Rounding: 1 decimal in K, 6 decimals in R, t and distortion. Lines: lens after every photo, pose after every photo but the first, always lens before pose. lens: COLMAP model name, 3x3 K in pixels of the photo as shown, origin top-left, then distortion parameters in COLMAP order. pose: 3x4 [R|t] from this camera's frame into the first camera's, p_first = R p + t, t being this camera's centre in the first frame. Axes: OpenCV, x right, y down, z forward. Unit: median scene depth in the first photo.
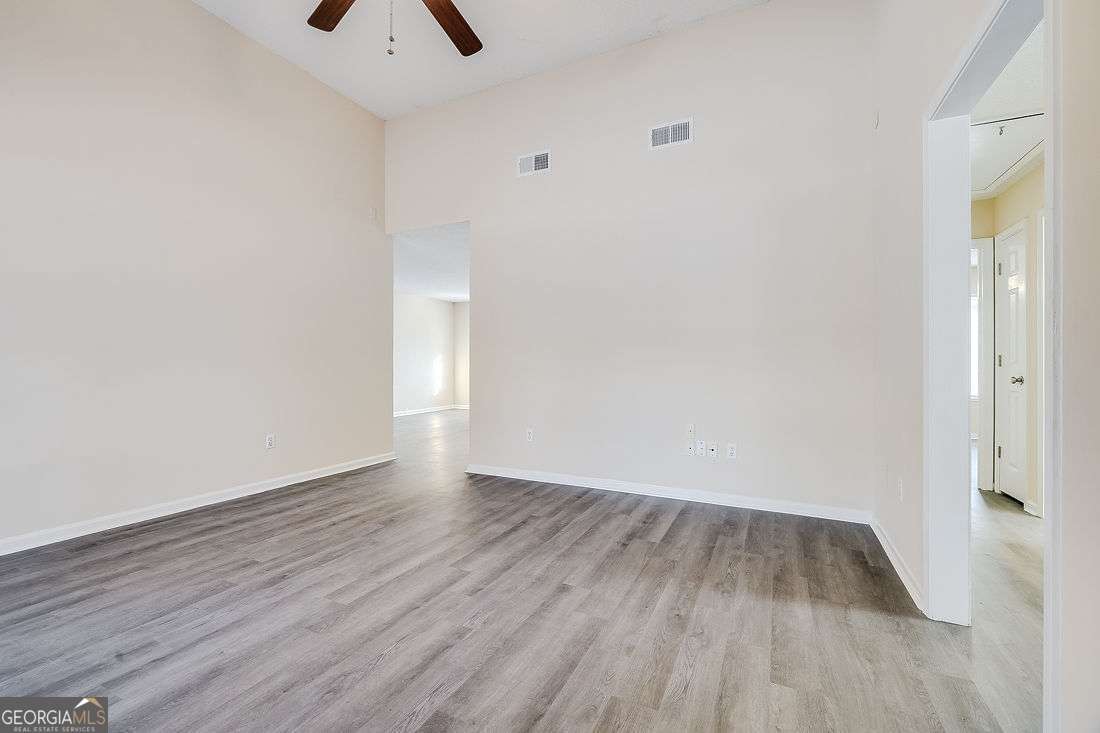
lens RADIAL K [[463.0, 0, 542.1], [0, 463.0, 366.2], [0, 0, 1]] dist [0.000934, -0.000039]
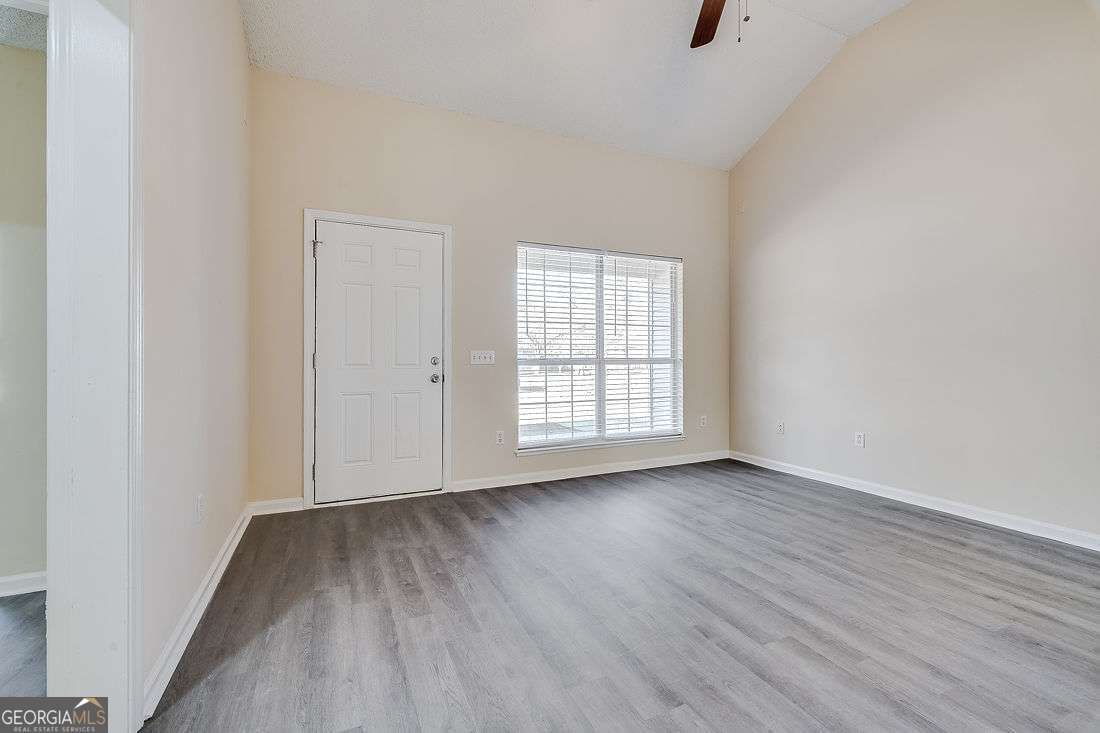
lens RADIAL K [[458.5, 0, 544.0], [0, 458.5, 360.4], [0, 0, 1]] dist [-0.000864, -0.000110]
pose [[-0.617734, -0.000872, -0.786387, 0.550542], [-0.007288, 0.999963, 0.004616, -0.003617], [0.786353, 0.008583, -0.617717, 1.030151]]
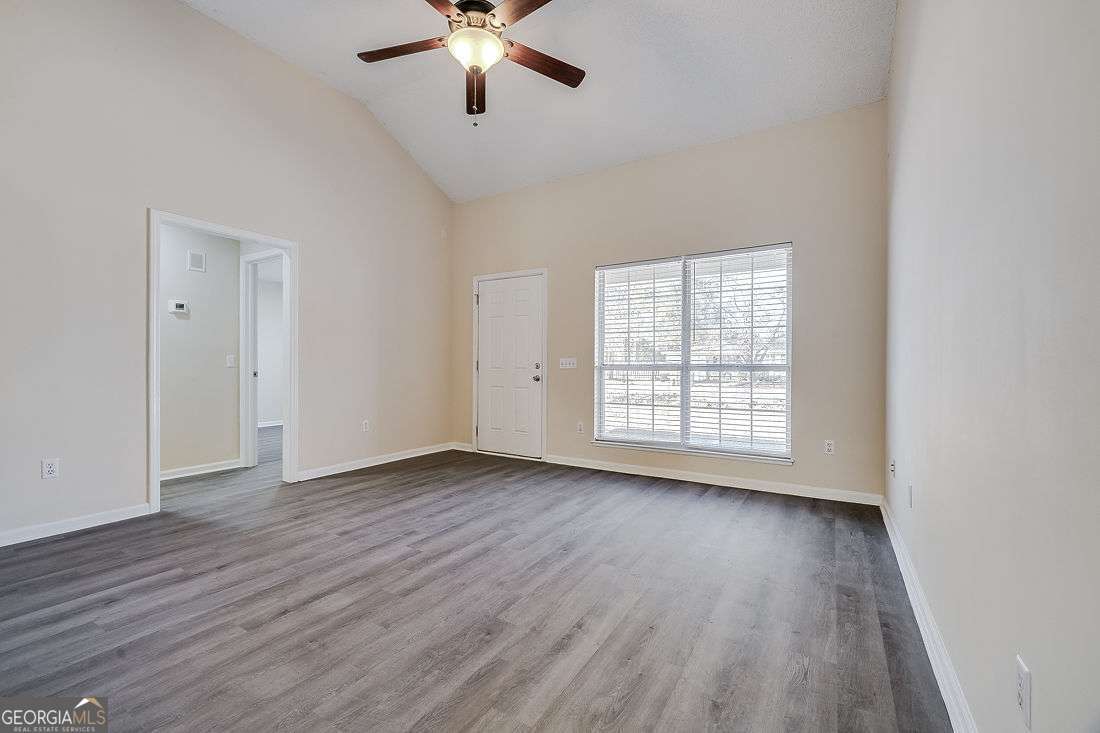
lens RADIAL K [[467.0, 0, 550.0], [0, 467.0, 366.5], [0, 0, 1]] dist [-0.001015, -0.000292]
pose [[-0.996715, -0.007117, 0.080673, -0.528106], [-0.006209, 0.999915, 0.011506, -0.013974], [-0.080748, 0.010968, -0.996674, 1.865422]]
